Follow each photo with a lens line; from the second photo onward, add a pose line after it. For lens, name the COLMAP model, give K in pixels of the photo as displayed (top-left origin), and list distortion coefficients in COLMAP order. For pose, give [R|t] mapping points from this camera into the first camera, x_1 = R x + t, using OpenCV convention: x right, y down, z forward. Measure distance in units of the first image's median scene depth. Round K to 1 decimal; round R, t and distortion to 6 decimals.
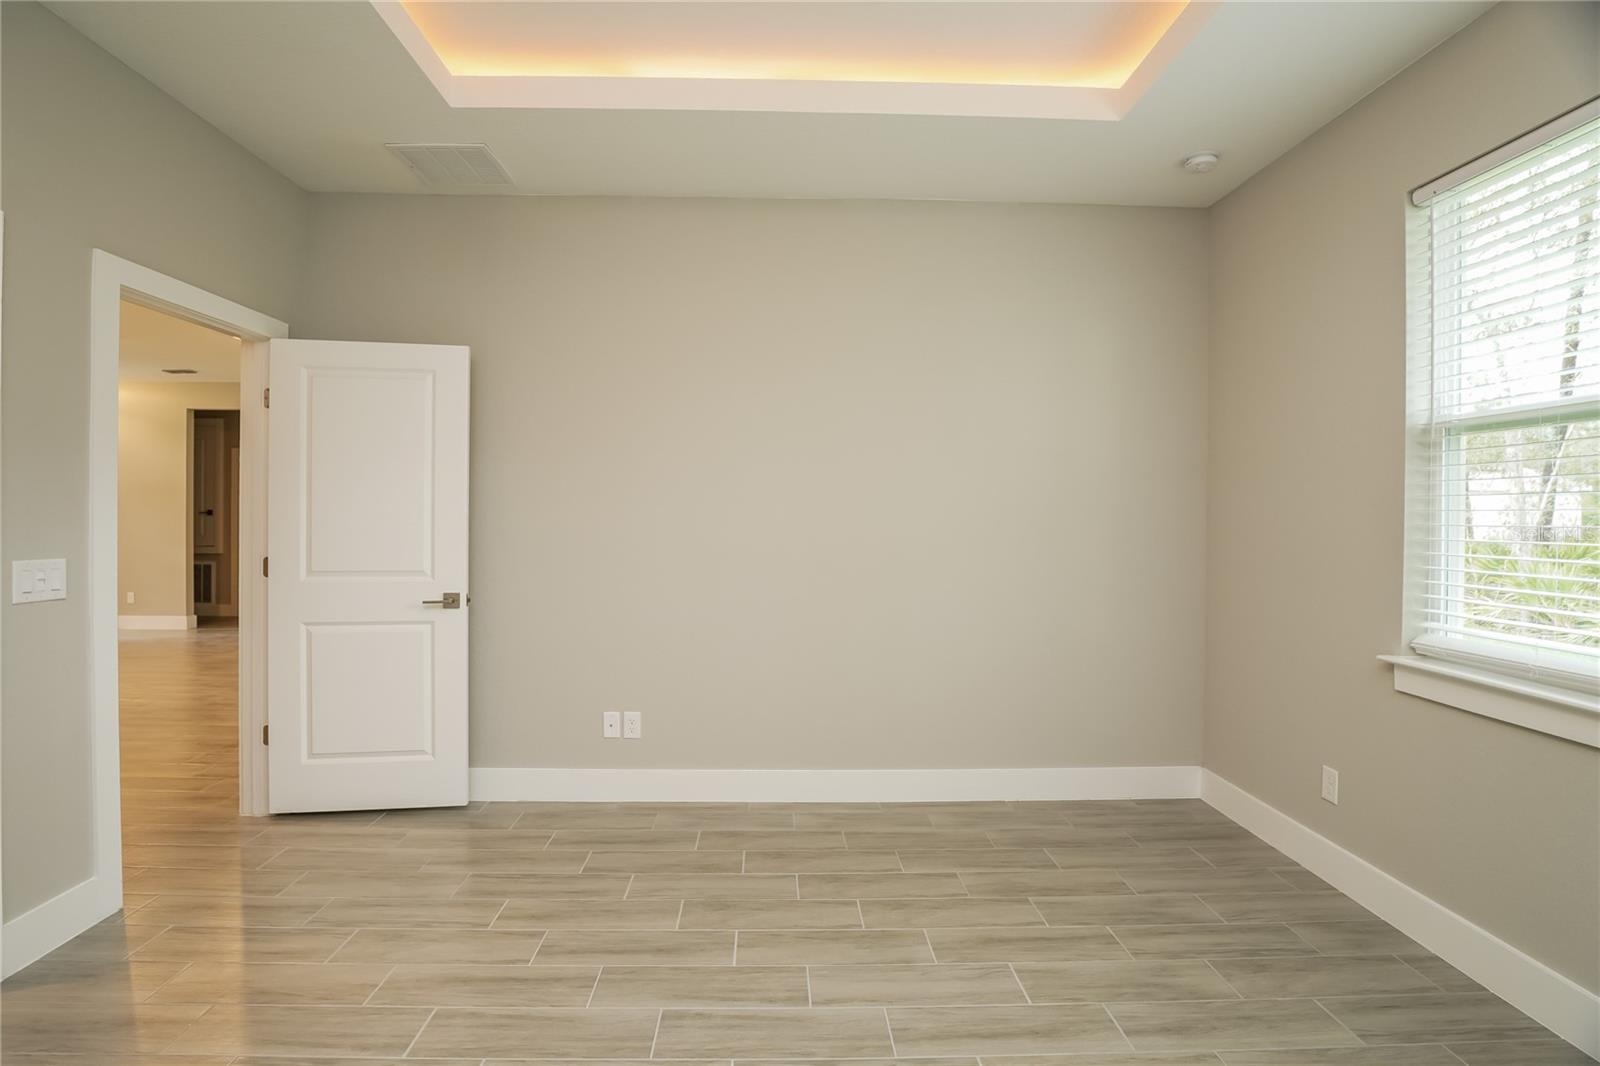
lens RADIAL K [[765.8, 0, 795.7], [0, 765.8, 522.3], [0, 0, 1]] dist [-0.044080, 0.000480]
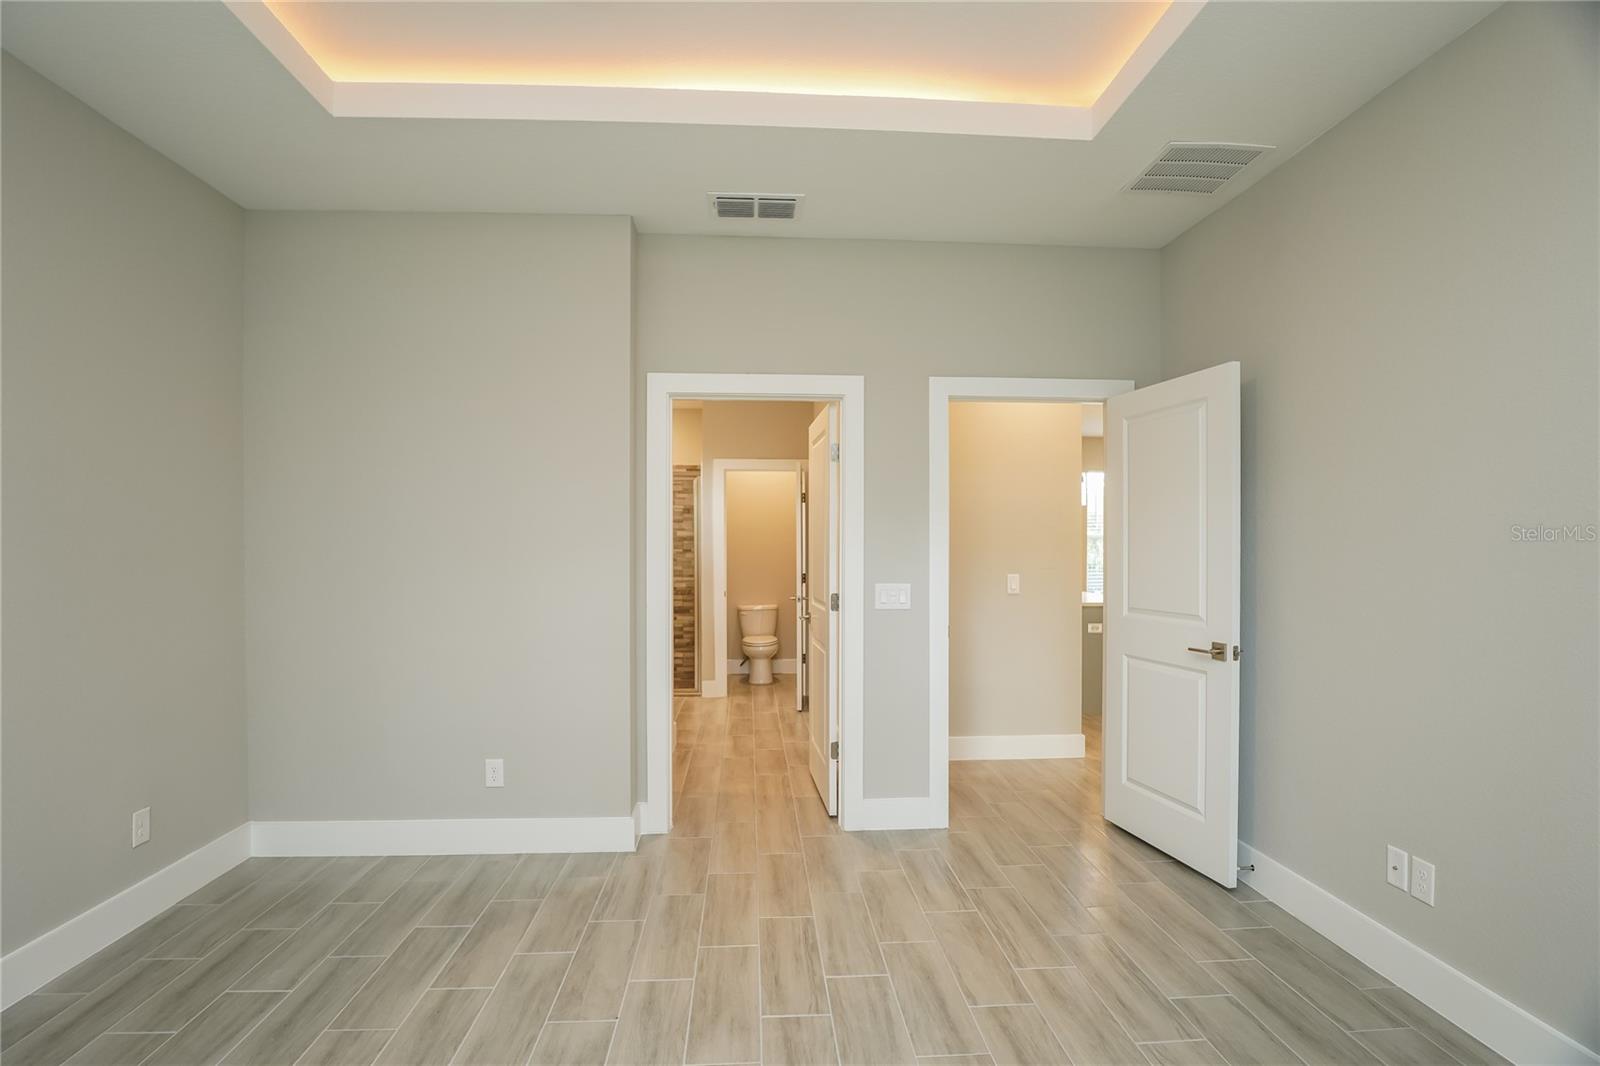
lens RADIAL K [[761.1, 0, 795.9], [0, 761.1, 557.9], [0, 0, 1]] dist [-0.025072, -0.000129]
pose [[0.056410, 0.005209, -0.998394, 0.450750], [-0.006654, 0.999966, 0.004841, -0.008773], [0.998385, 0.006371, 0.056443, 0.503812]]
